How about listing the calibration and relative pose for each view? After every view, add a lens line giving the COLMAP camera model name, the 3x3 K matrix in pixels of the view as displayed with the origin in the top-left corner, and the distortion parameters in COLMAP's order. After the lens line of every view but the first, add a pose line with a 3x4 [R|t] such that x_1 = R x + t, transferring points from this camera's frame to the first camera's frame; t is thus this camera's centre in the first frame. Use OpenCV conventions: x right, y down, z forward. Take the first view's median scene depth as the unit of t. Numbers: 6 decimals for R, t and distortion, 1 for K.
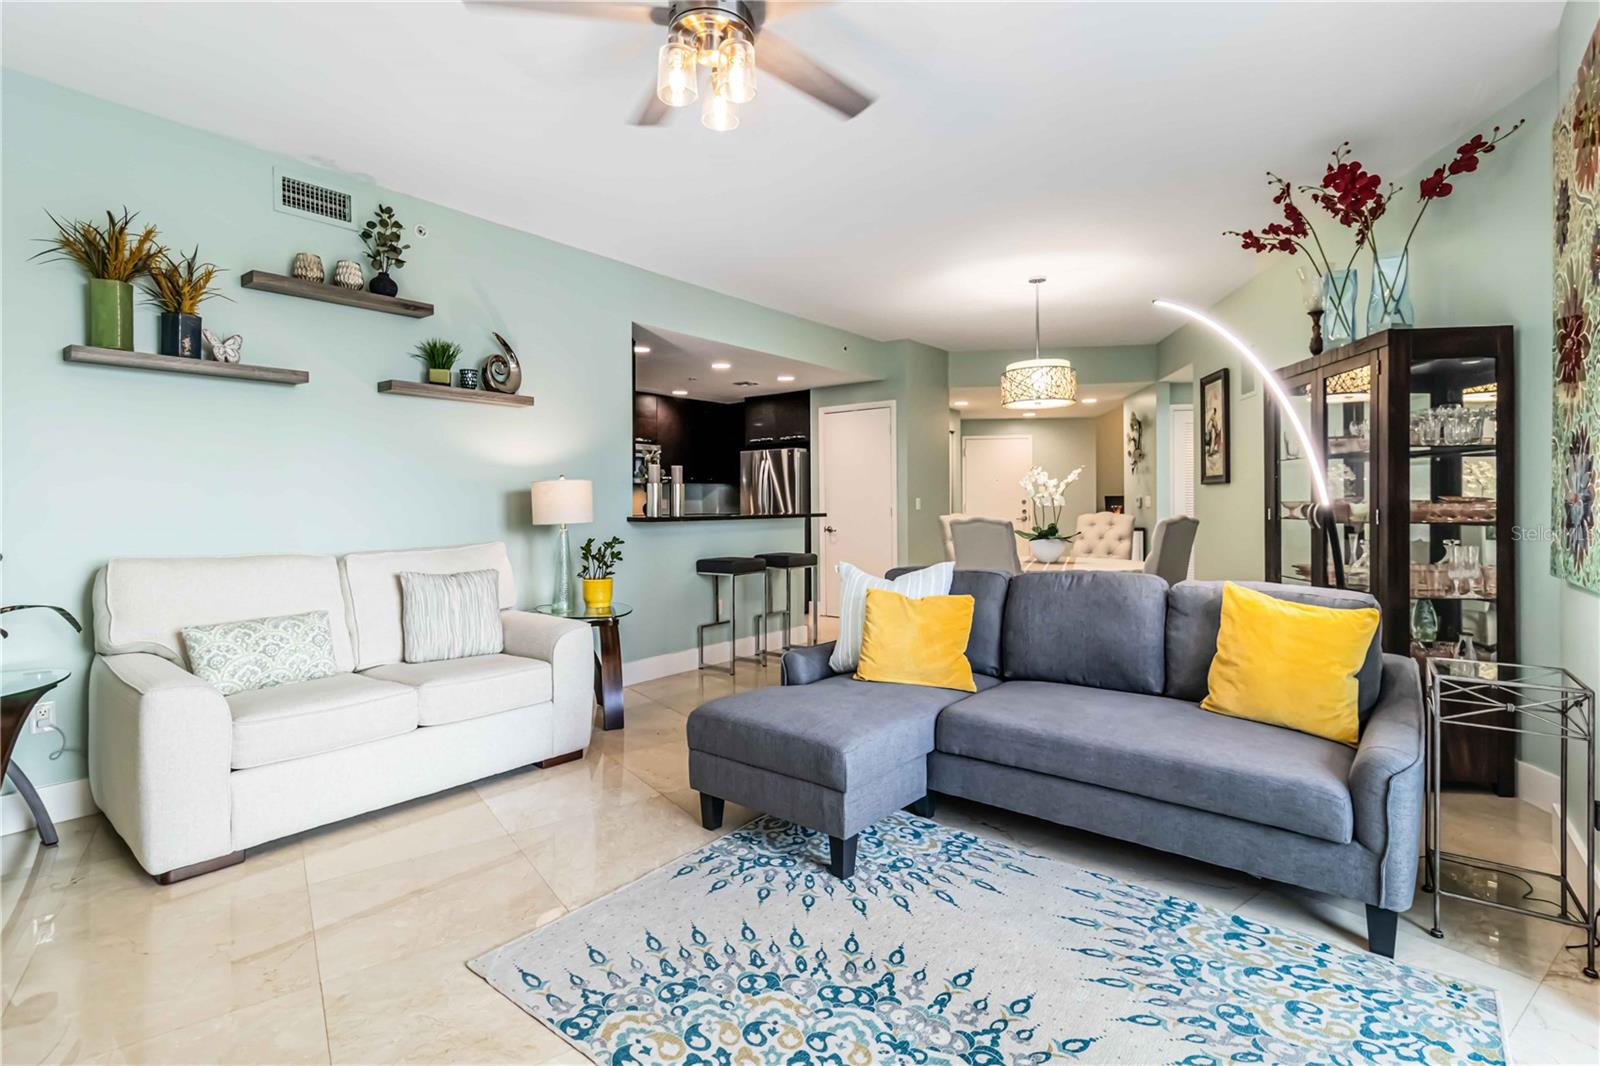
lens RADIAL K [[741.8, 0, 815.9], [0, 741.8, 507.0], [0, 0, 1]] dist [0.000384, -0.000638]
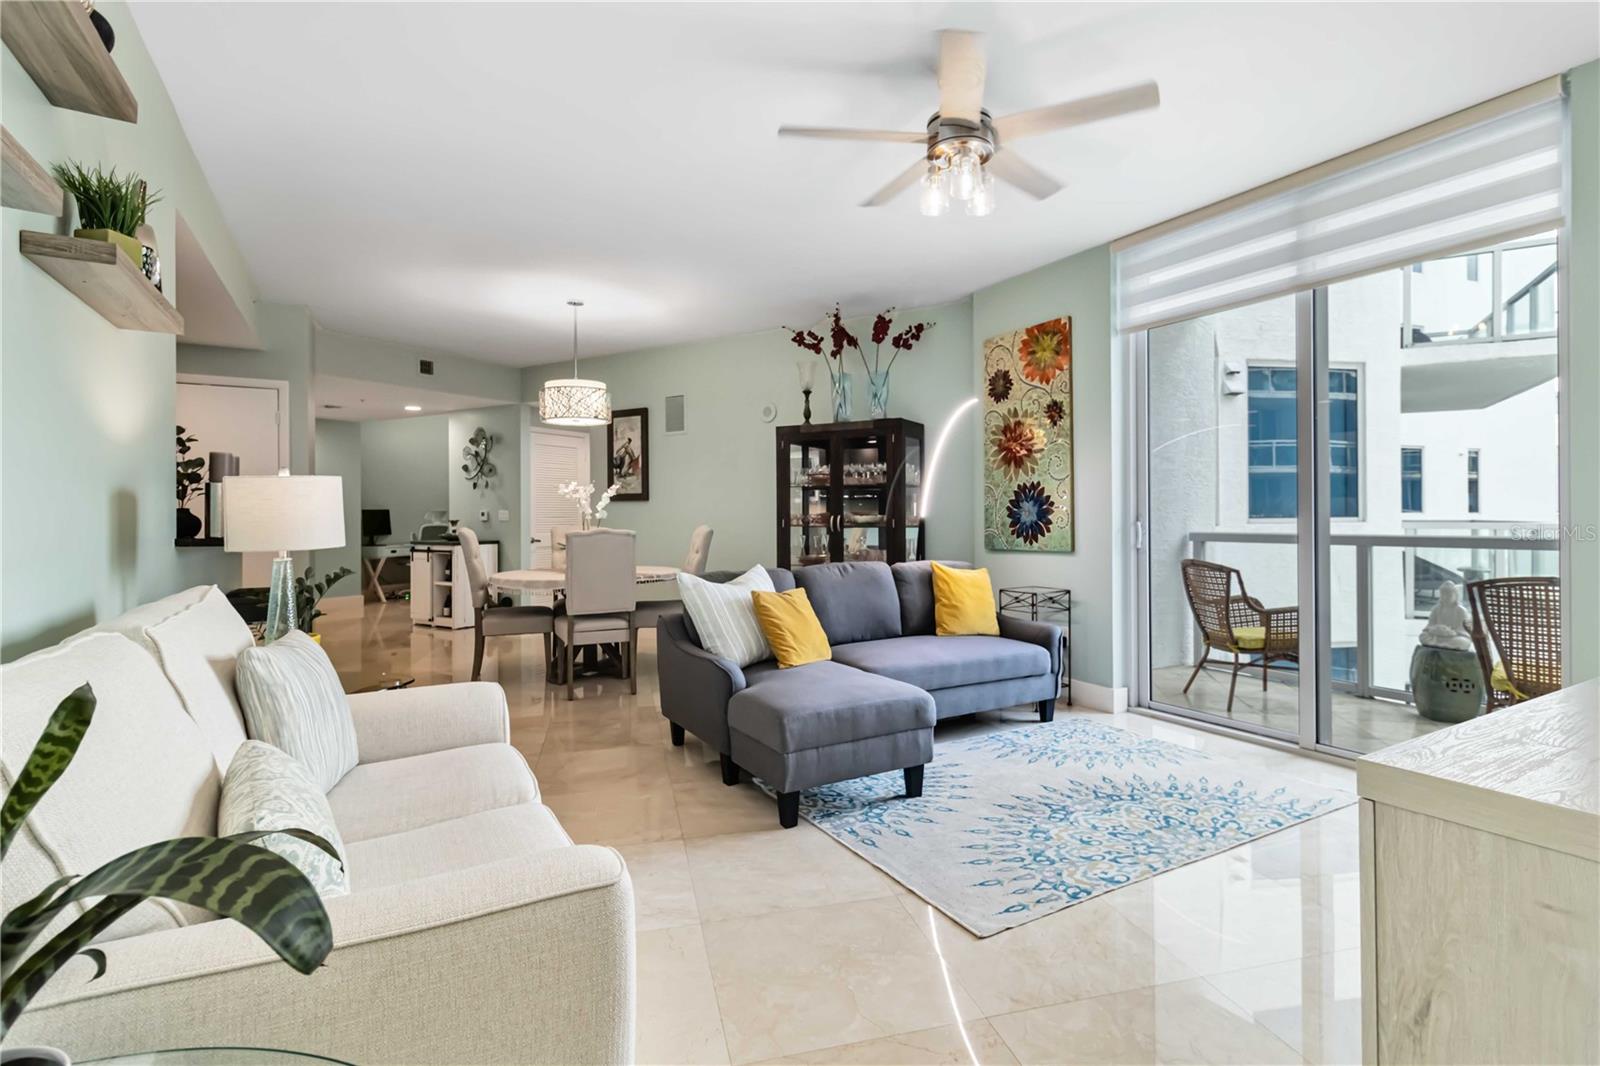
lens RADIAL K [[769.4, 0, 806.3], [0, 769.4, 508.7], [0, 0, 1]] dist [0.002520, 0.000353]
pose [[0.378503, 0.009774, 0.925549, -1.533283], [0.007197, 0.999883, -0.013502, 0.003872], [-0.925572, 0.011772, 0.378388, 0.764248]]
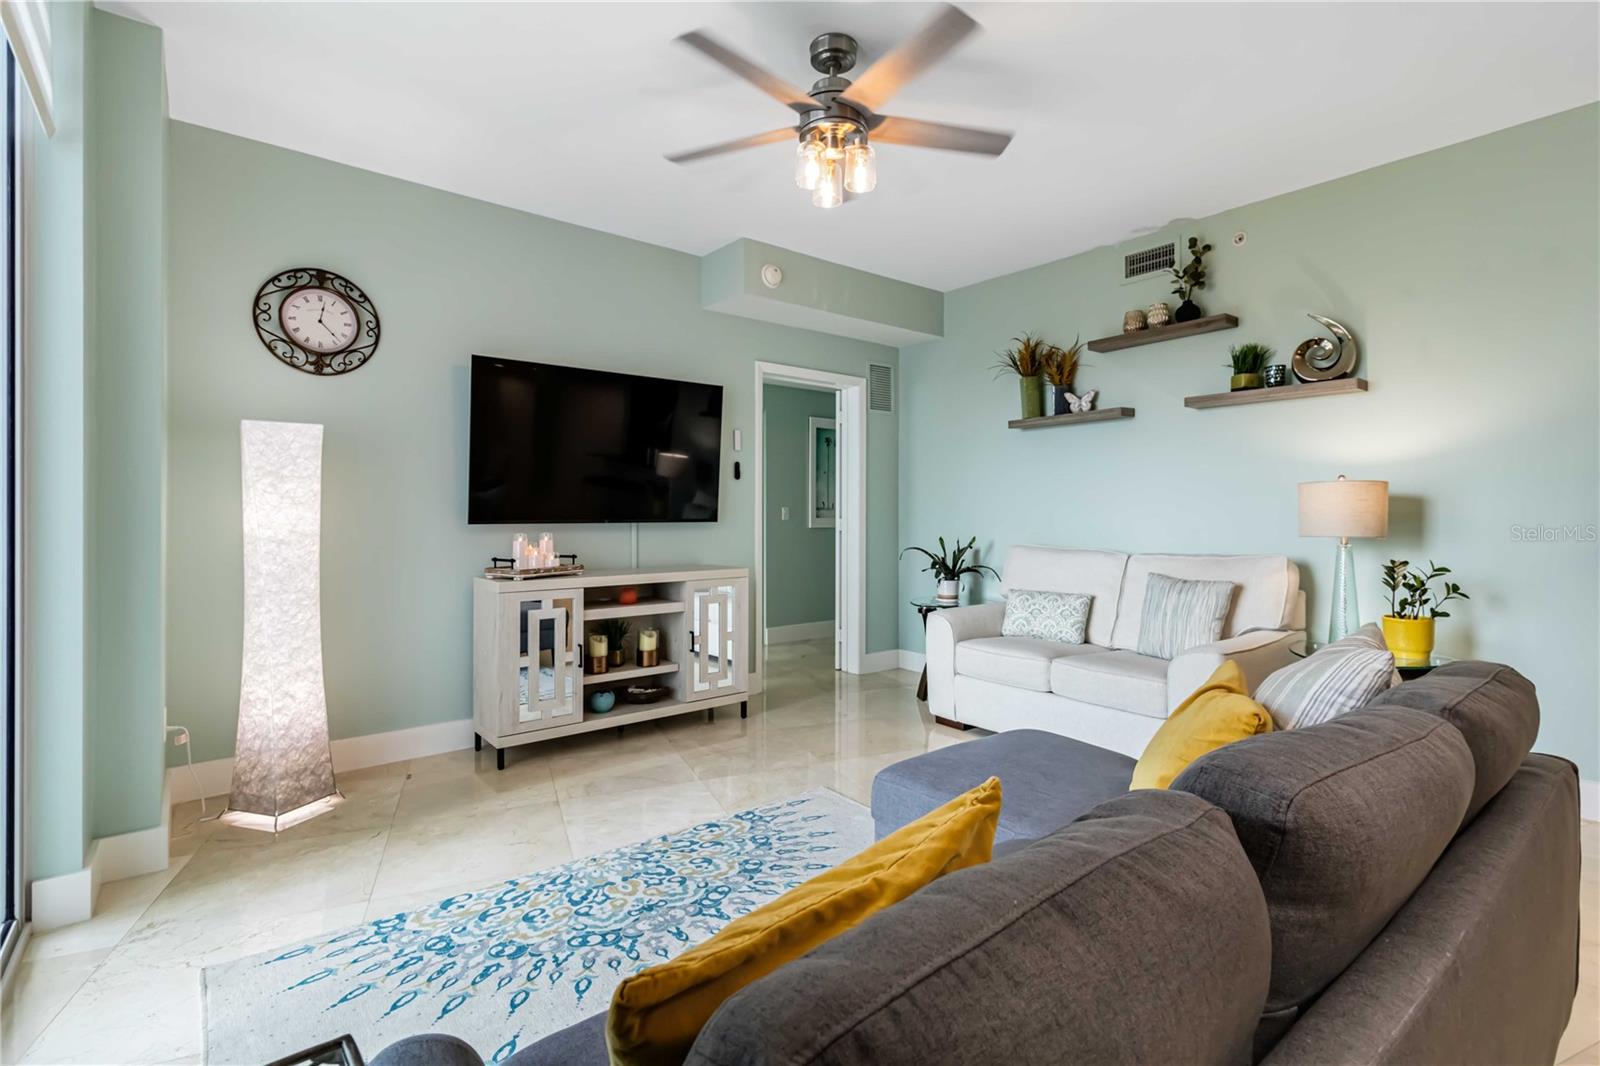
lens RADIAL K [[744.6, 0, 808.4], [0, 744.6, 512.2], [0, 0, 1]] dist [0.000437, 0.000132]
pose [[-0.224686, 0.001401, -0.974430, 1.114356], [-0.002065, 0.999996, 0.001914, -0.008124], [0.974429, 0.002443, -0.224682, 1.277010]]
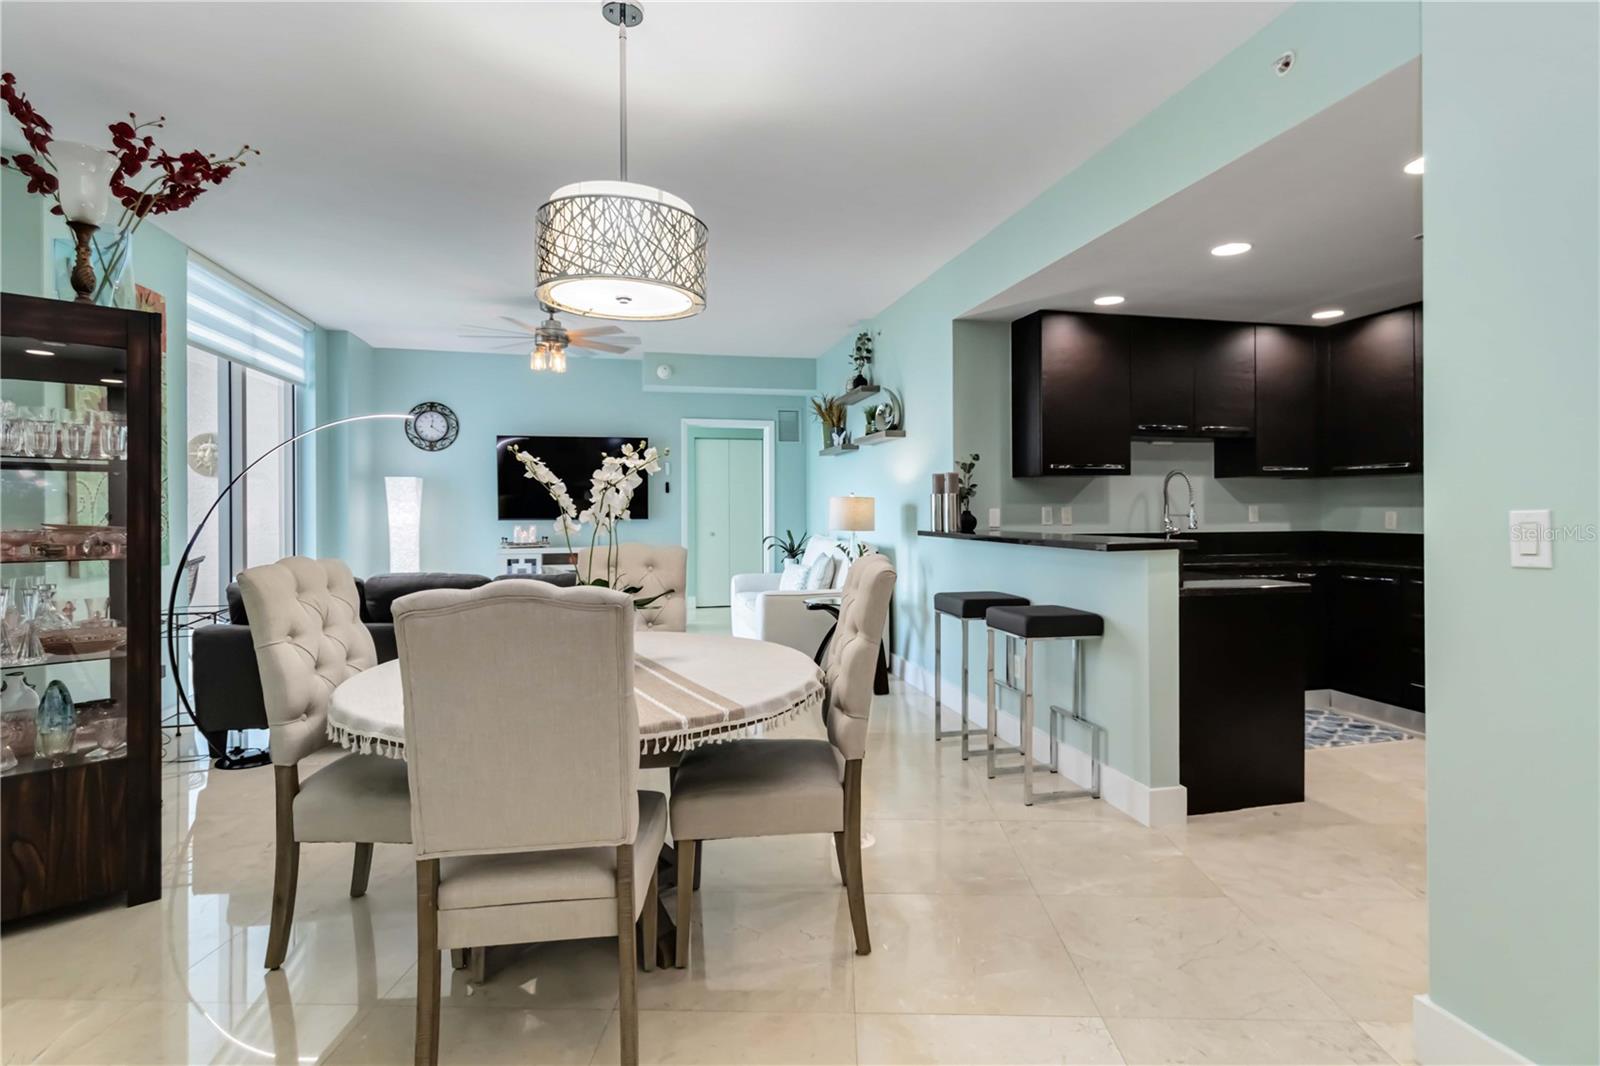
lens RADIAL K [[769.4, 0, 806.3], [0, 769.4, 508.7], [0, 0, 1]] dist [0.002520, 0.000353]
pose [[-0.618759, 0.007526, -0.785545, 1.546171], [0.003889, 0.999971, 0.006517, -0.049883], [0.785571, 0.000977, -0.618770, 3.583000]]
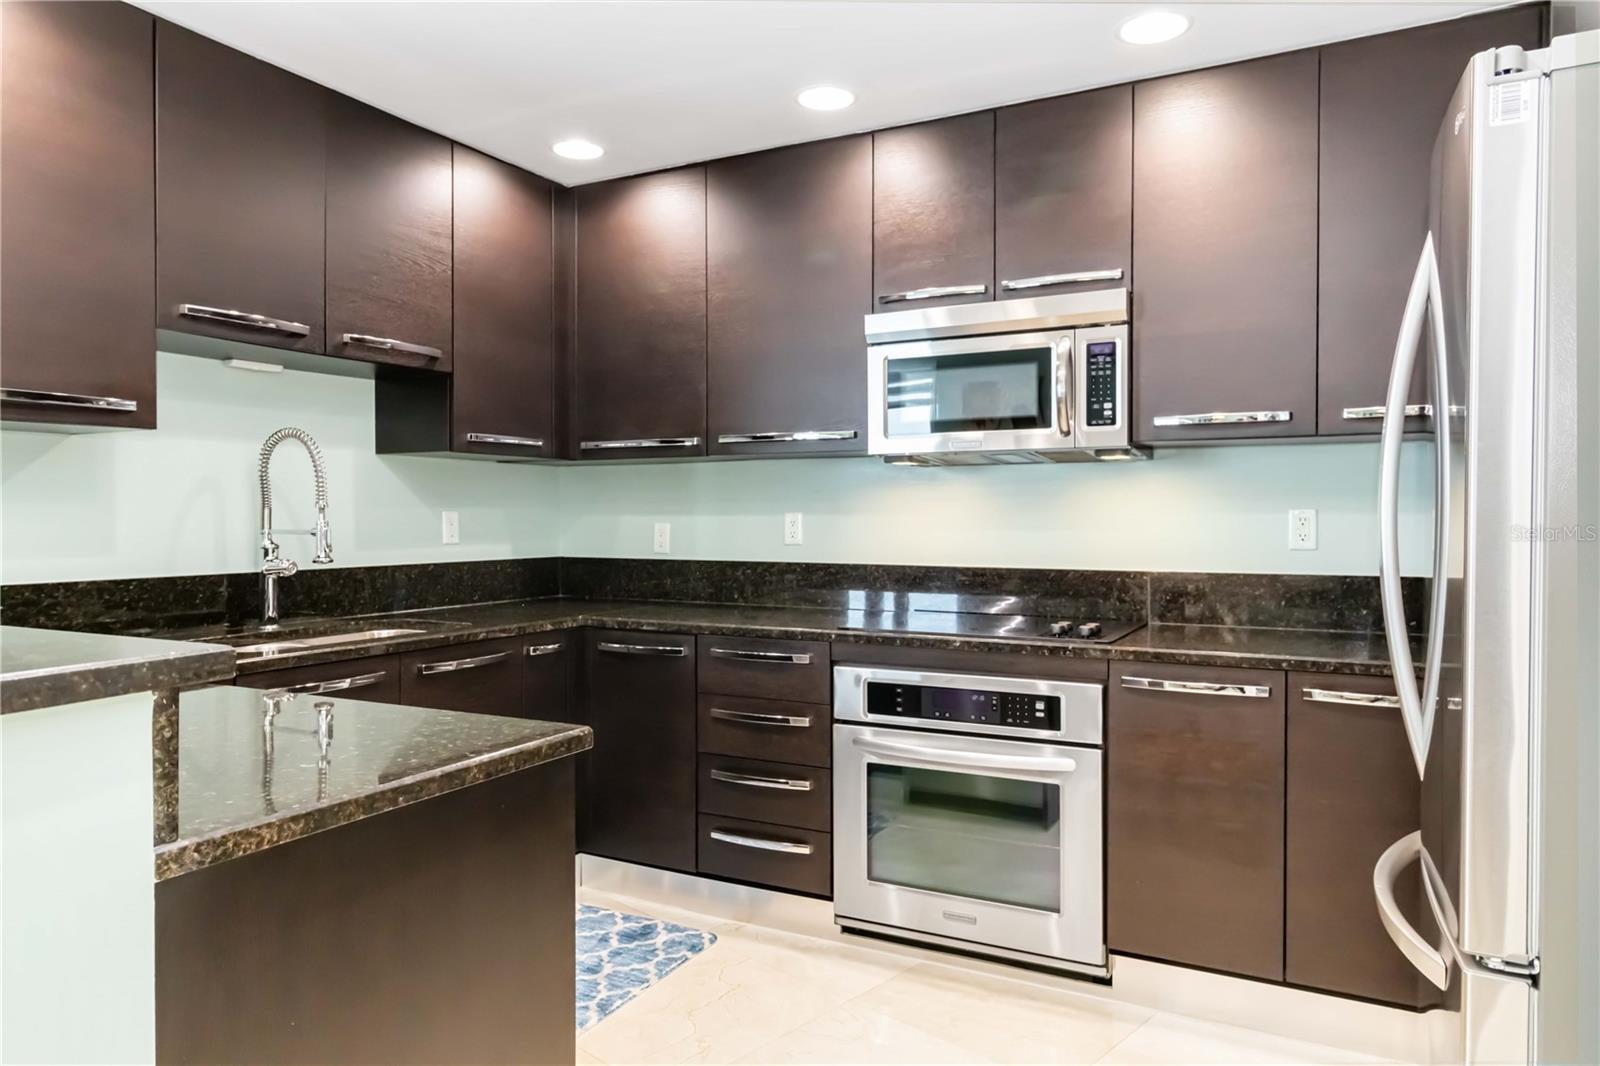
lens RADIAL K [[1038.2, 0, 797.5], [0, 1038.2, 531.4], [0, 0, 1]] dist [0.002778, 0.000827]
pose [[0.179525, 0.017269, -0.983602, 0.467900], [-0.003334, 0.999851, 0.016946, -0.035609], [0.983748, 0.000237, 0.179556, 3.432741]]
